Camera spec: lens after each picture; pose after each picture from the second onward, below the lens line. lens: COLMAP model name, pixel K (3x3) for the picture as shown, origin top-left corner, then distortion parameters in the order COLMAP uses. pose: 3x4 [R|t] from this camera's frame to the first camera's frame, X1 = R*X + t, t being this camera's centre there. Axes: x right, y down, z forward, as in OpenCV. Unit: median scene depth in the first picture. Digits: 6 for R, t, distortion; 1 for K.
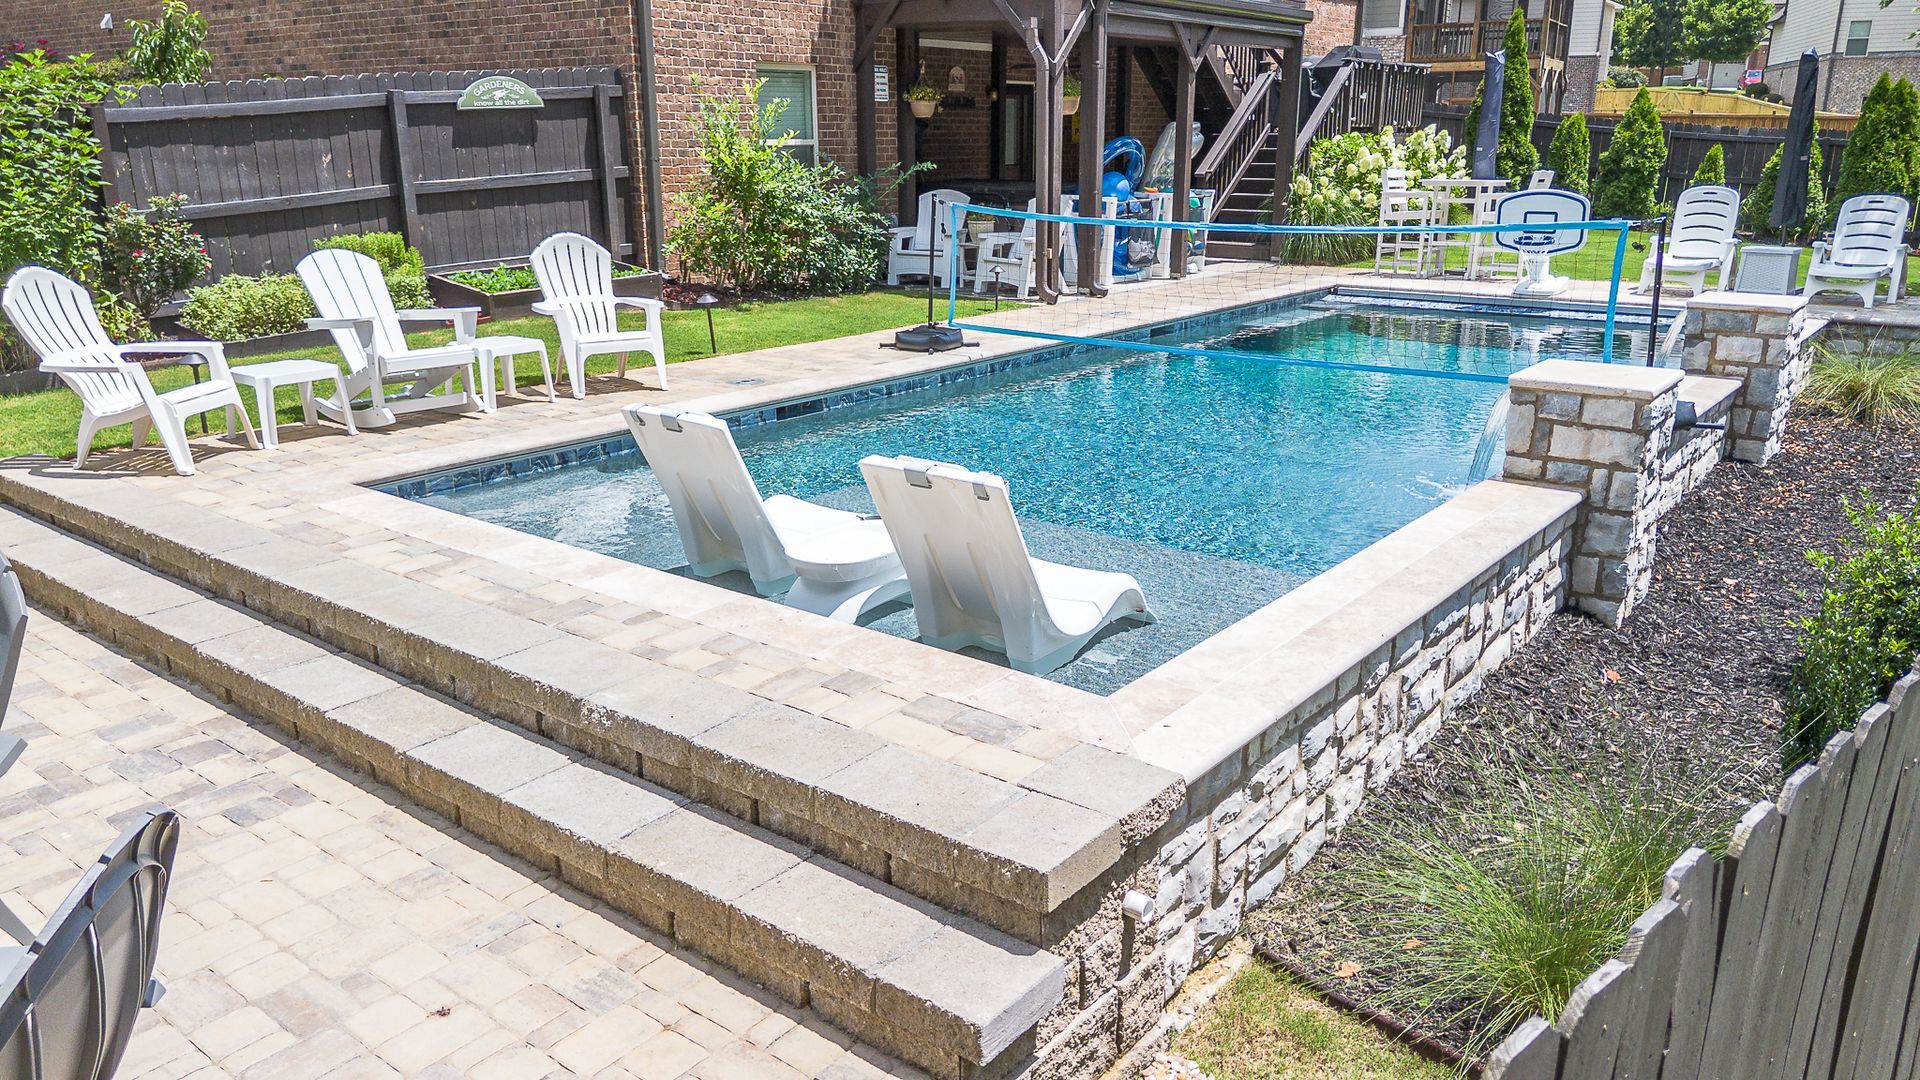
lens RADIAL K [[1367.2, 0, 967.7], [0, 1367.2, 536.6], [0, 0, 1]] dist [0.050307, -0.041541]
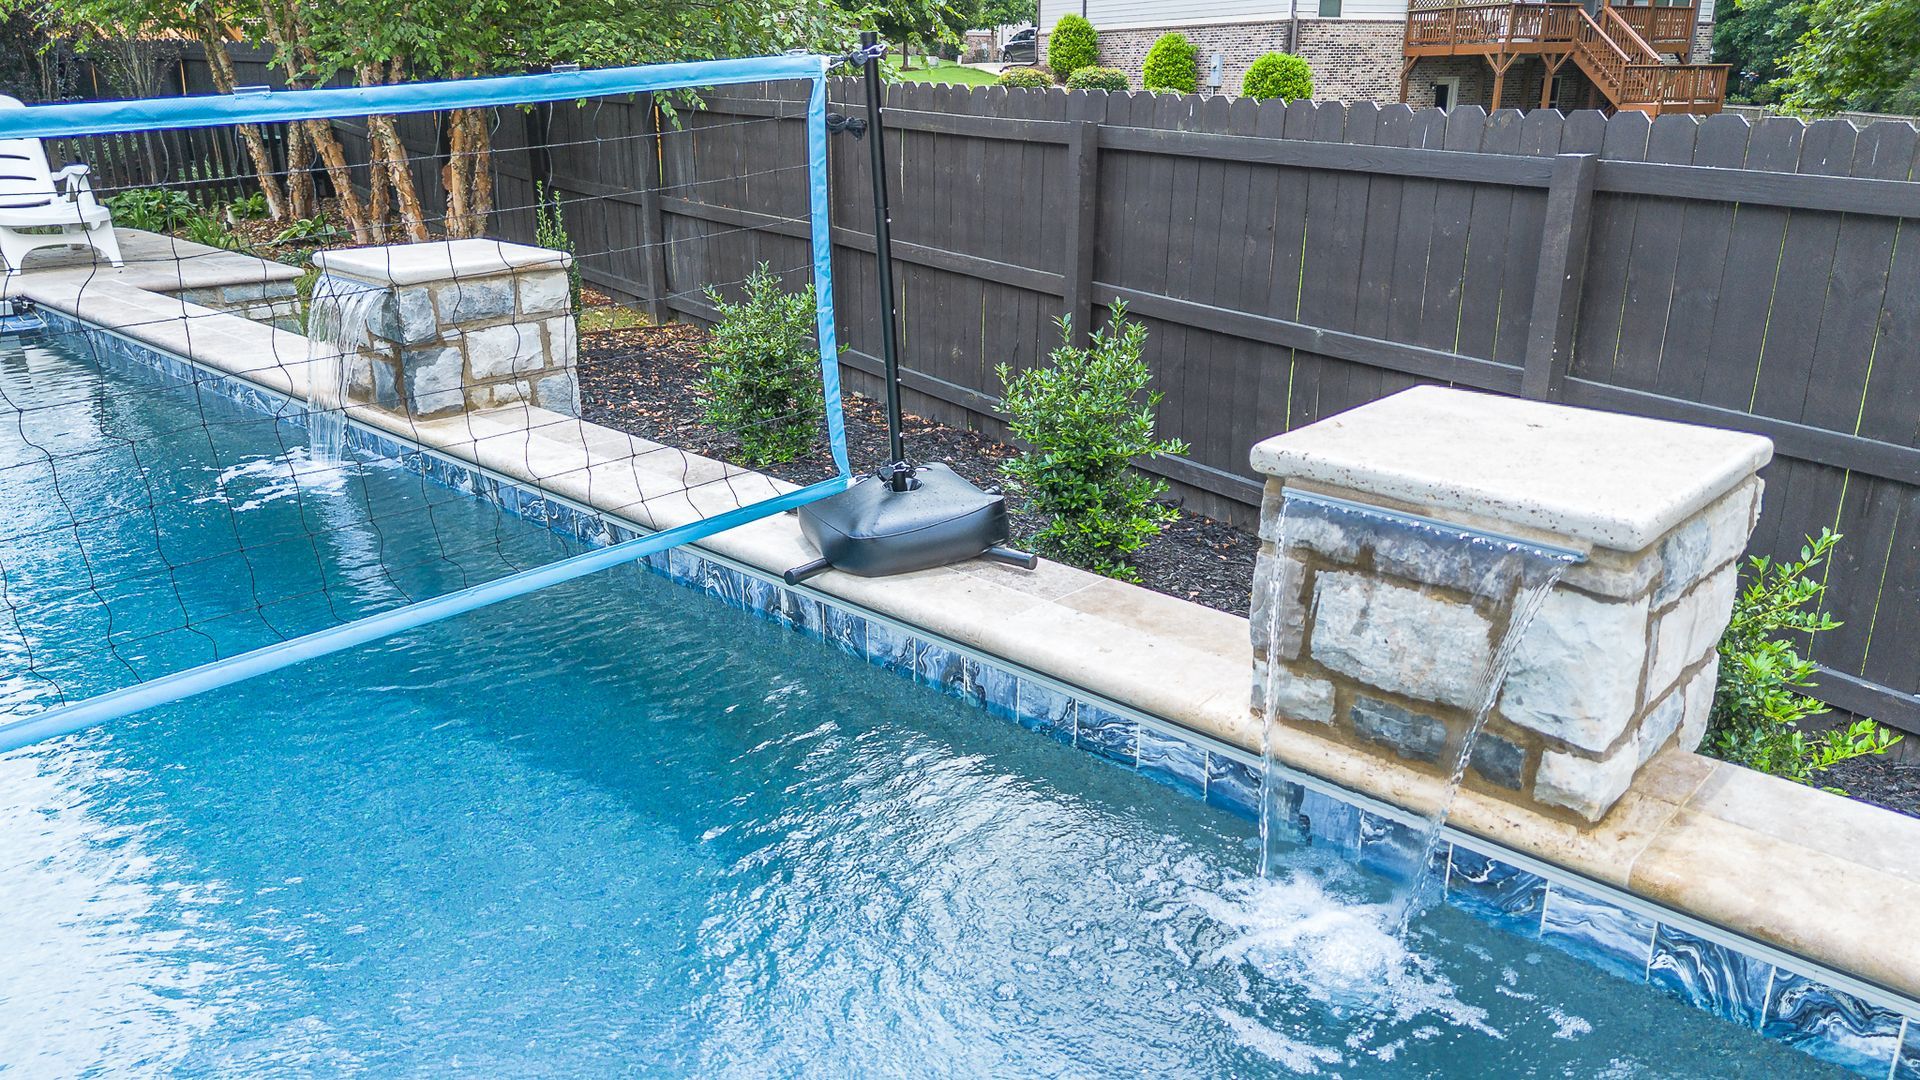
lens RADIAL K [[1349.7, 0, 961.0], [0, 1349.7, 550.1], [0, 0, 1]] dist [0.088503, -0.105031]
pose [[0.096418, -0.327199, 0.940024, 0.070130], [0.281818, 0.914752, 0.289496, -0.157728], [-0.954611, 0.237002, 0.180409, 0.726103]]
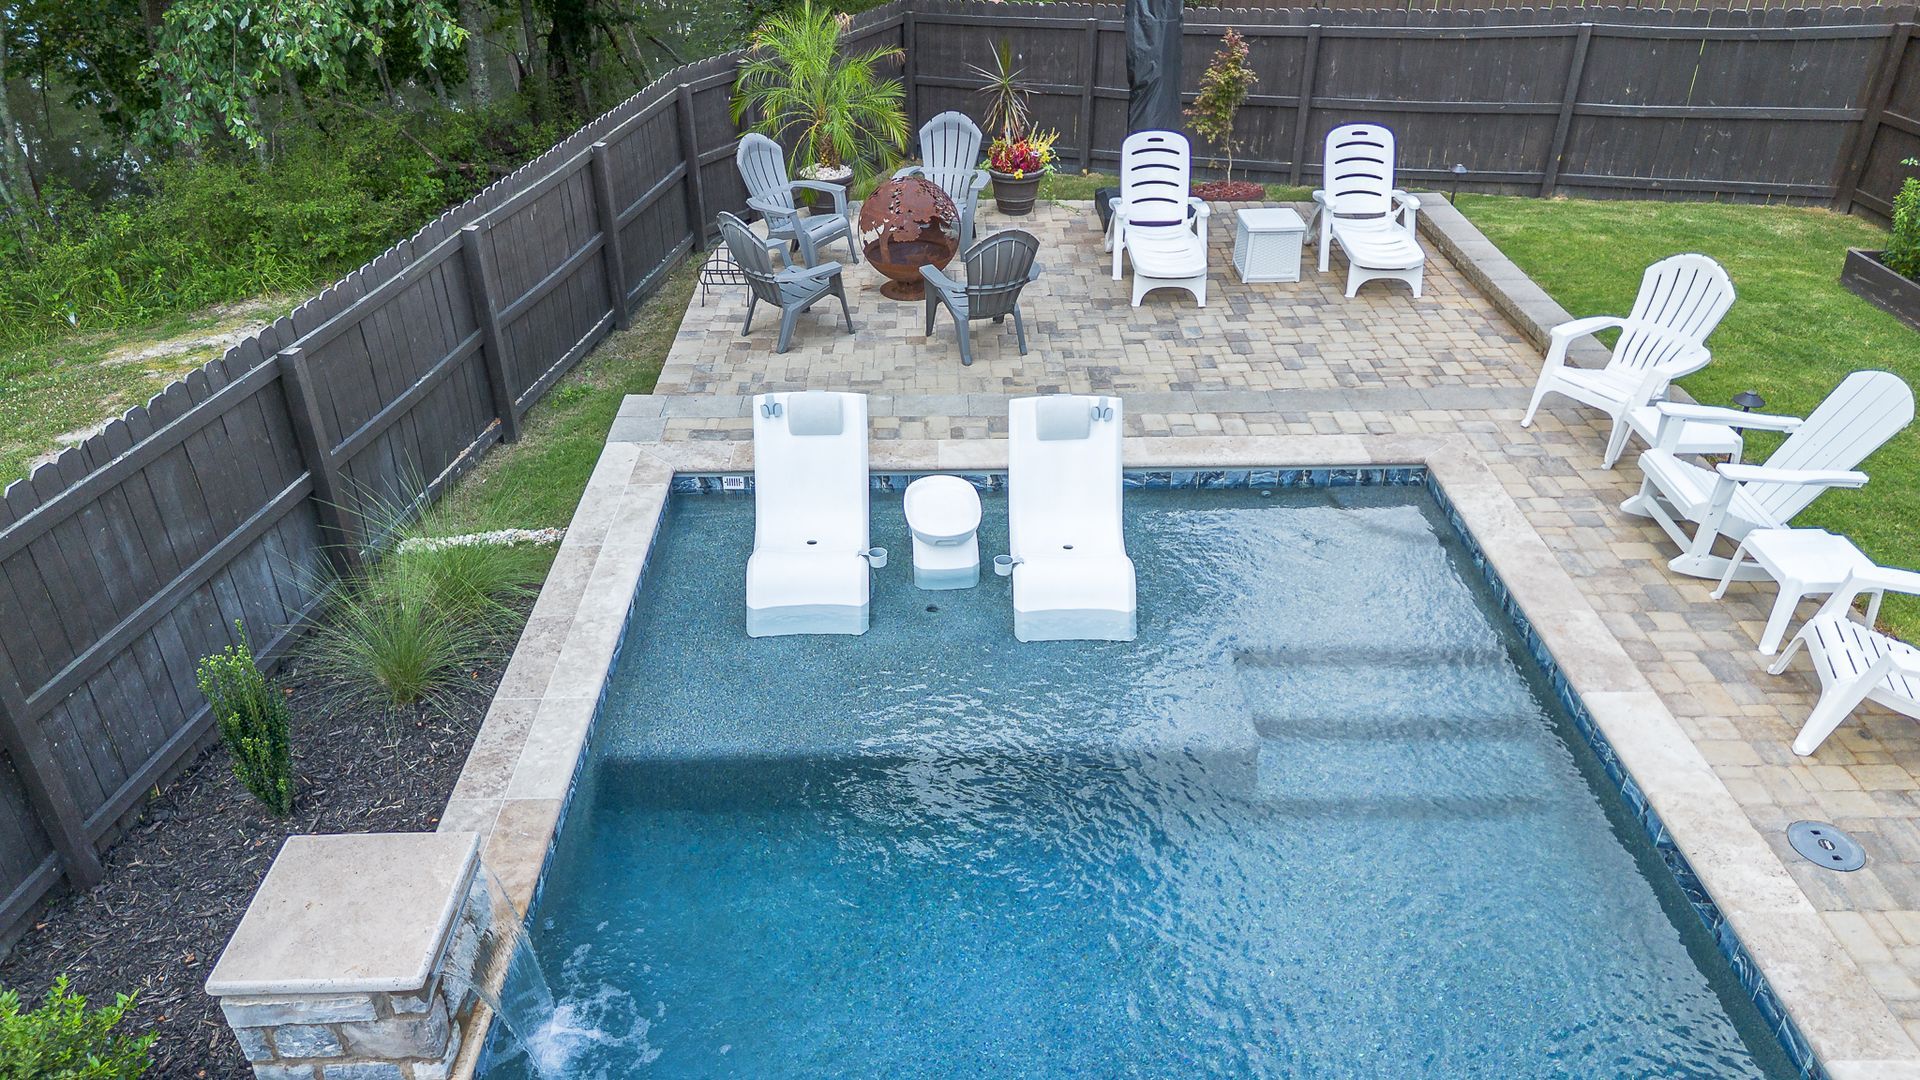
lens RADIAL K [[1360.9, 0, 966.1], [0, 1360.9, 537.1], [0, 0, 1]] dist [0.081819, -0.103602]
pose [[-0.773678, 0.332592, -0.539263, 0.353781], [-0.176517, 0.704288, 0.687619, -0.502684], [0.608493, 0.627185, -0.486184, 0.936116]]
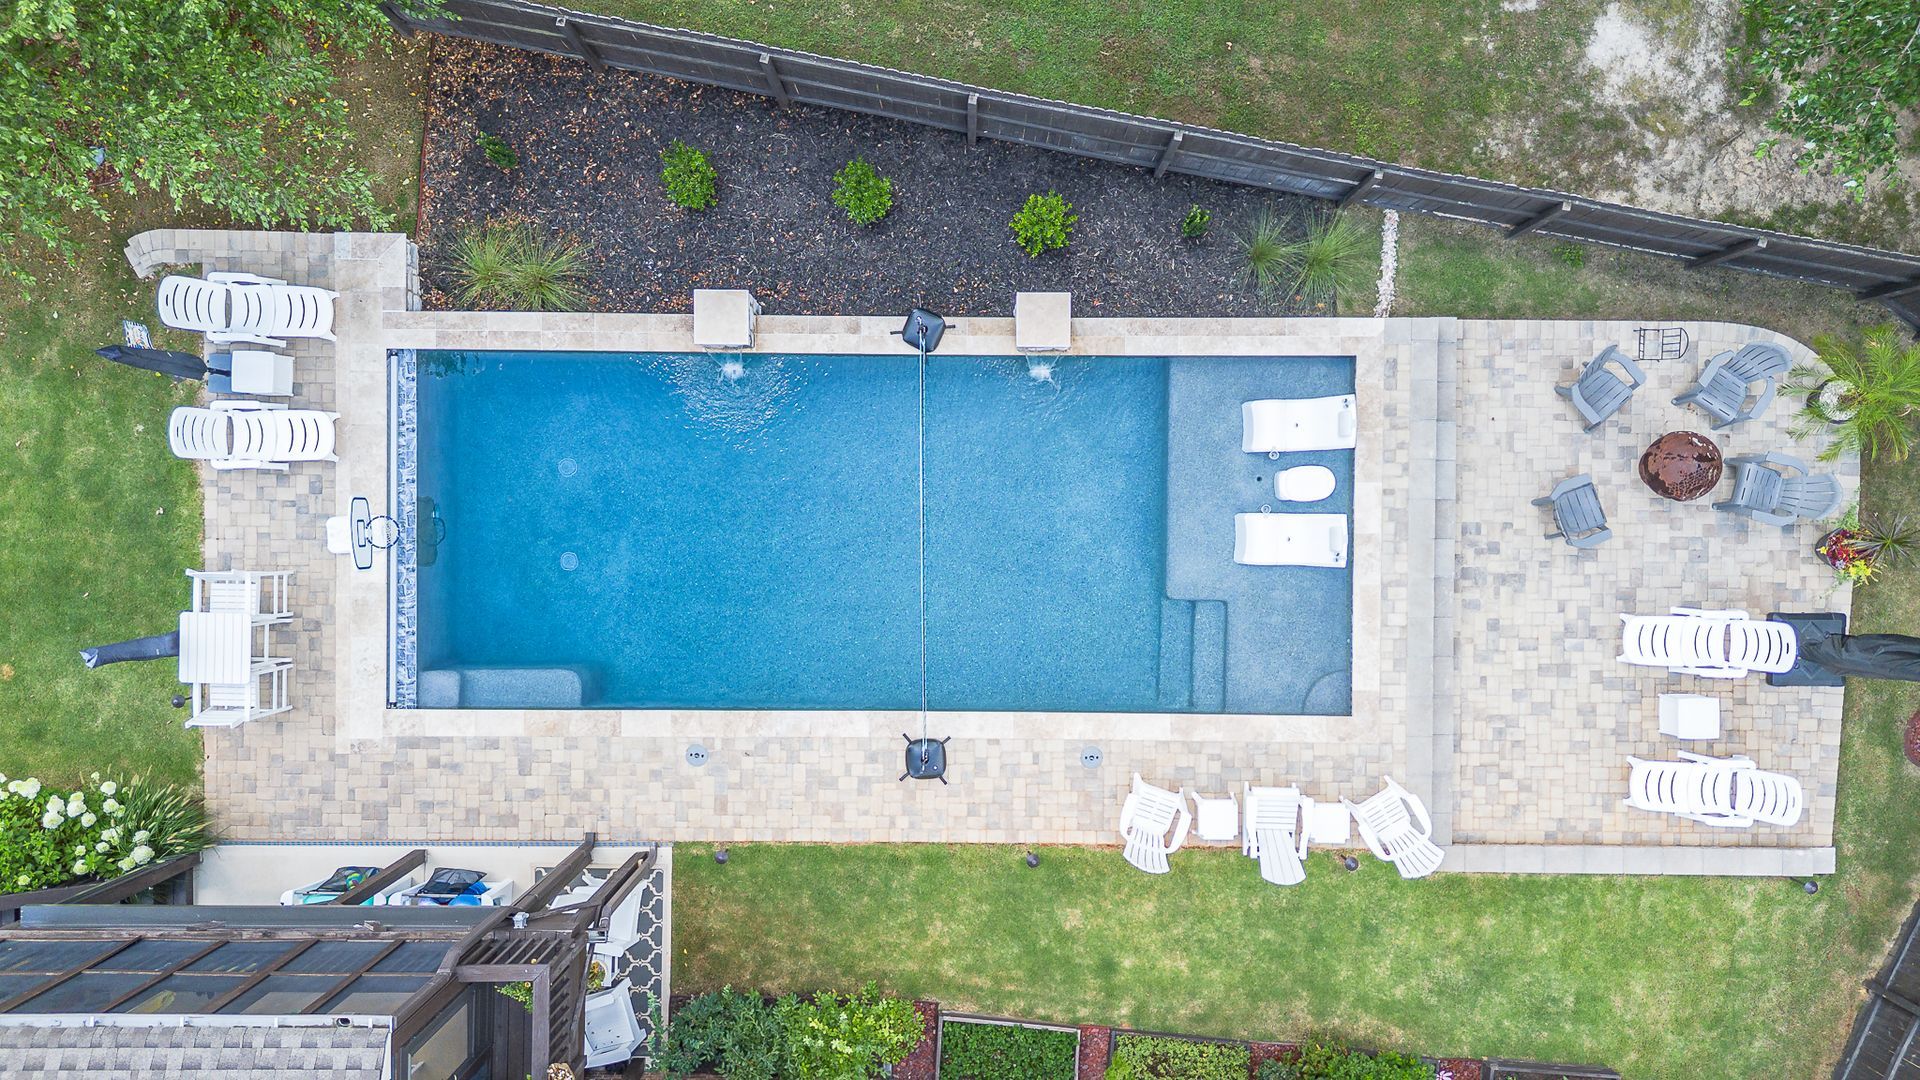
lens RADIAL K [[1353.5, 0, 963.4], [0, 1353.5, 546.6], [0, 0, 1]] dist [0.075666, -0.081433]
pose [[-0.609271, -0.792960, -0.001802, 0.151127], [0.230631, -0.179378, 0.956364, -1.696746], [-0.758682, 0.582269, 0.292171, 0.430965]]
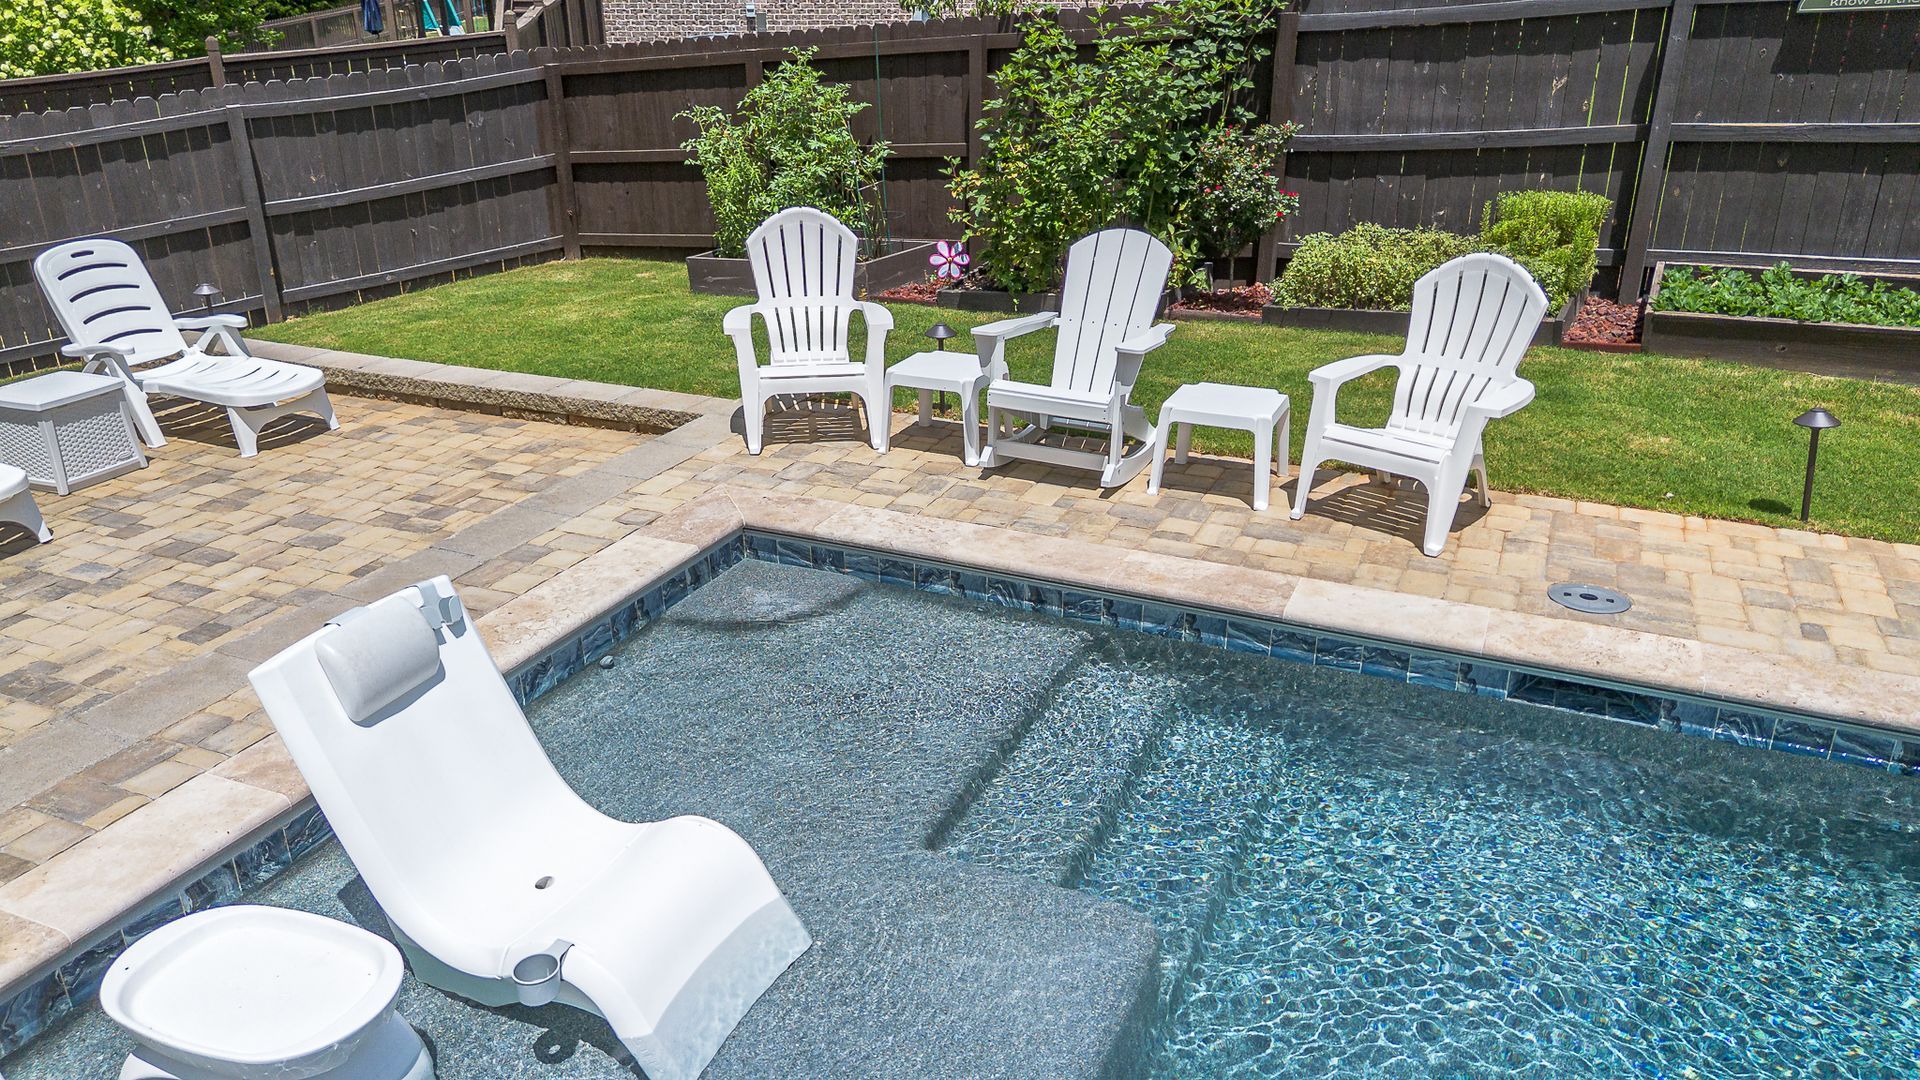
lens RADIAL K [[1353.5, 0, 963.4], [0, 1353.5, 546.6], [0, 0, 1]] dist [0.075666, -0.081433]
pose [[0.242832, 0.377613, -0.893556, 0.221199], [-0.271516, 0.910767, 0.311099, -0.216231], [0.931296, 0.167070, 0.323691, 0.584016]]
